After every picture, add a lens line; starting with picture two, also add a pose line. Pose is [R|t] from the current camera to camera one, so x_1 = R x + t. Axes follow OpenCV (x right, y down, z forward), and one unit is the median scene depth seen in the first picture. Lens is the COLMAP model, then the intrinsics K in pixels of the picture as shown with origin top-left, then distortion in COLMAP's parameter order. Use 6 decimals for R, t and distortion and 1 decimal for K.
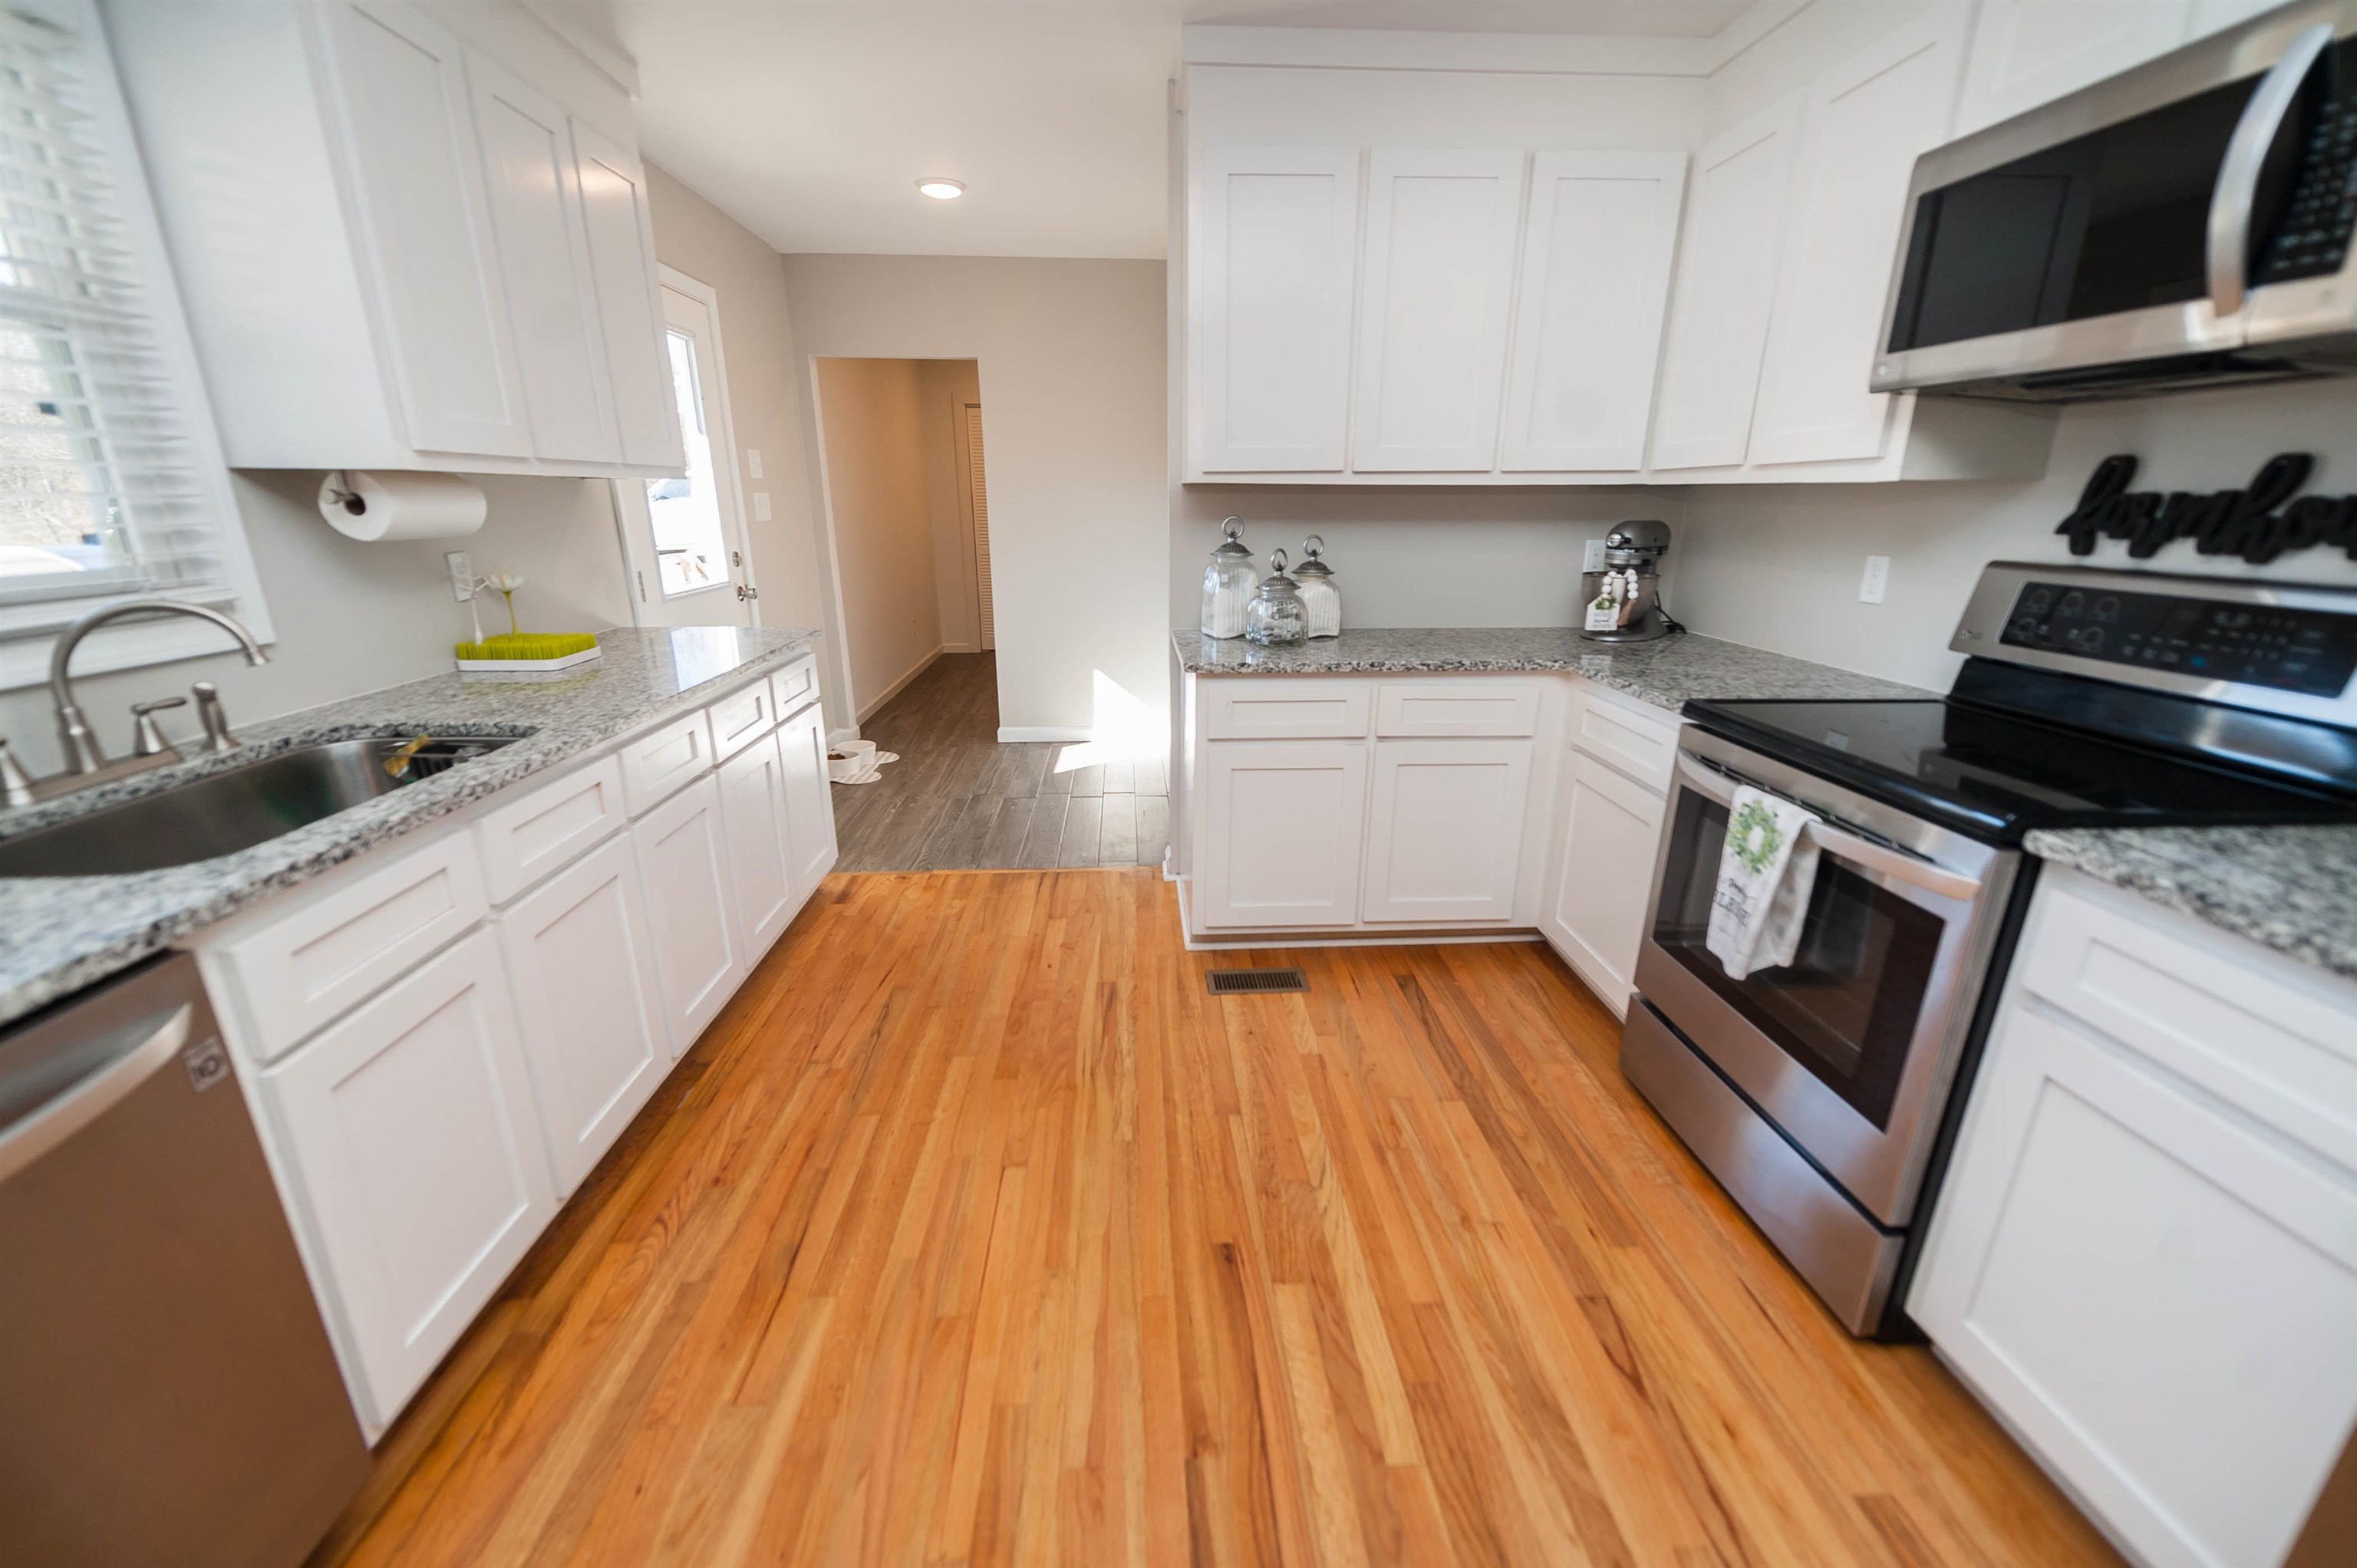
lens RADIAL K [[937.0, 0, 1195.8], [0, 937.0, 783.8], [0, 0, 1]] dist [0.006071, -0.001875]
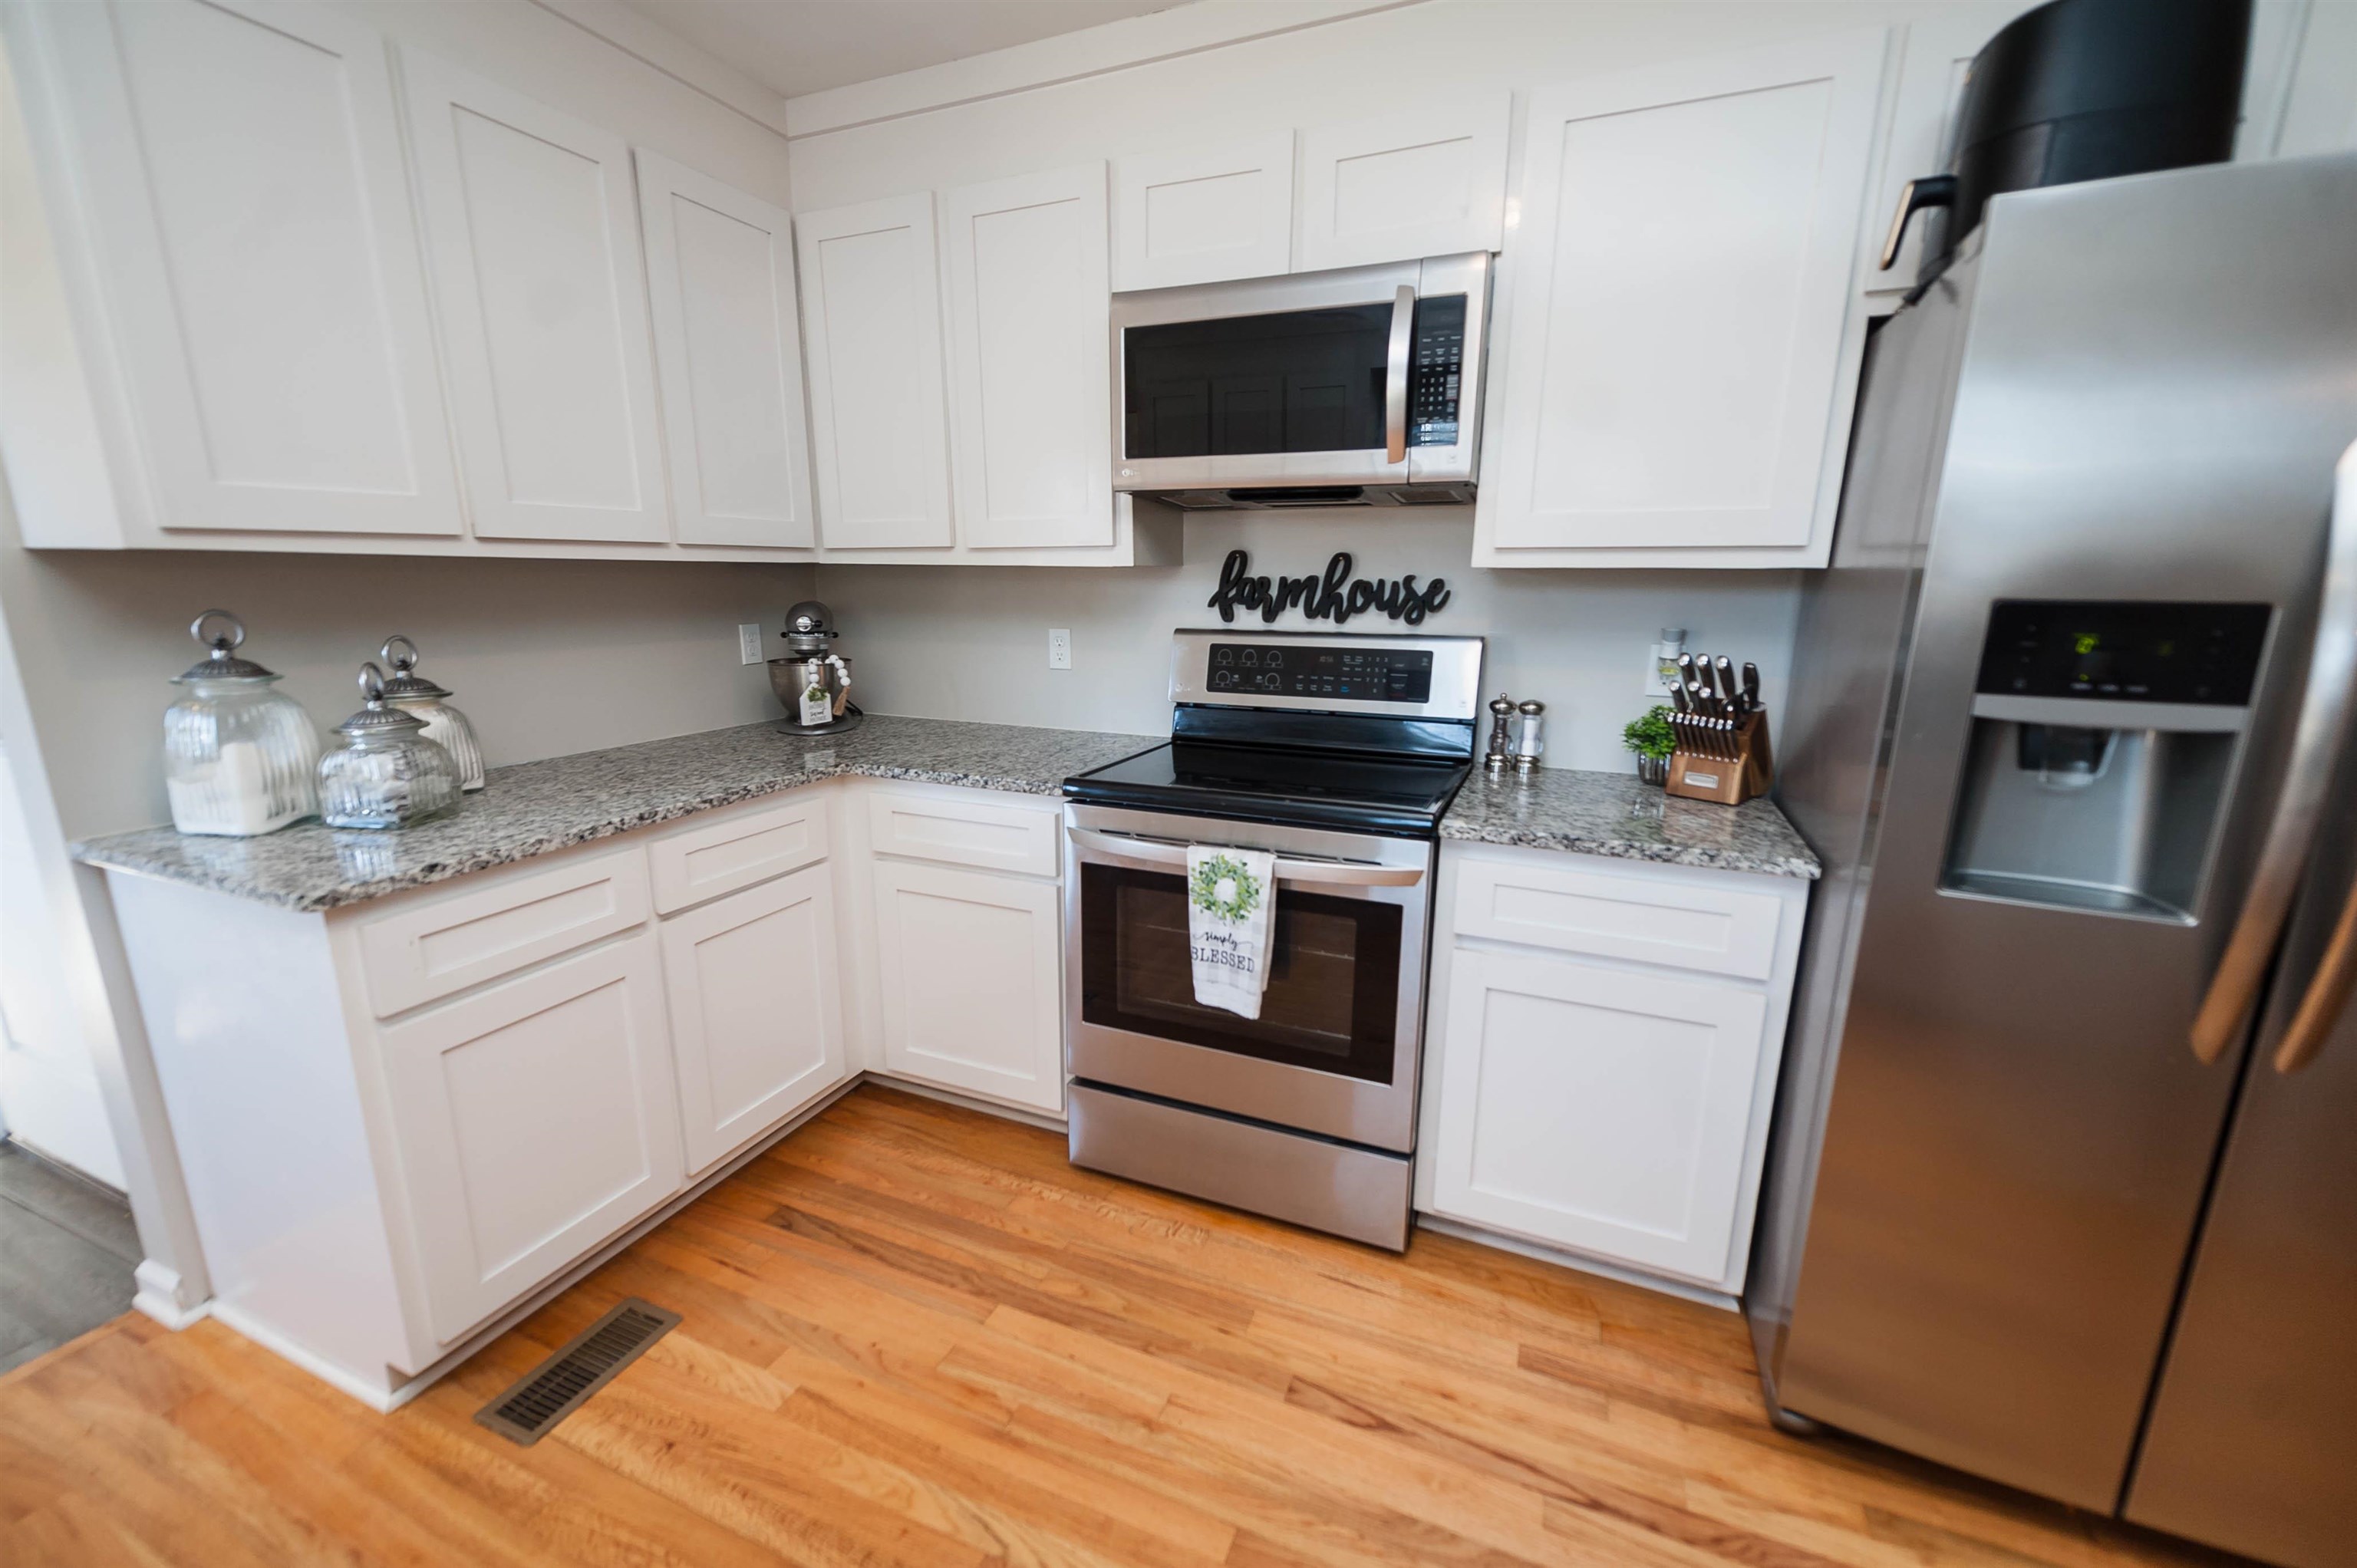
lens RADIAL K [[937.0, 0, 1187.3], [0, 937.0, 788.8], [0, 0, 1]] dist [0.006071, -0.001875]
pose [[0.450685, -0.196241, 0.870846, -0.318502], [0.256134, 0.962946, 0.084439, -0.145704], [-0.855148, 0.184997, 0.484249, 0.458050]]
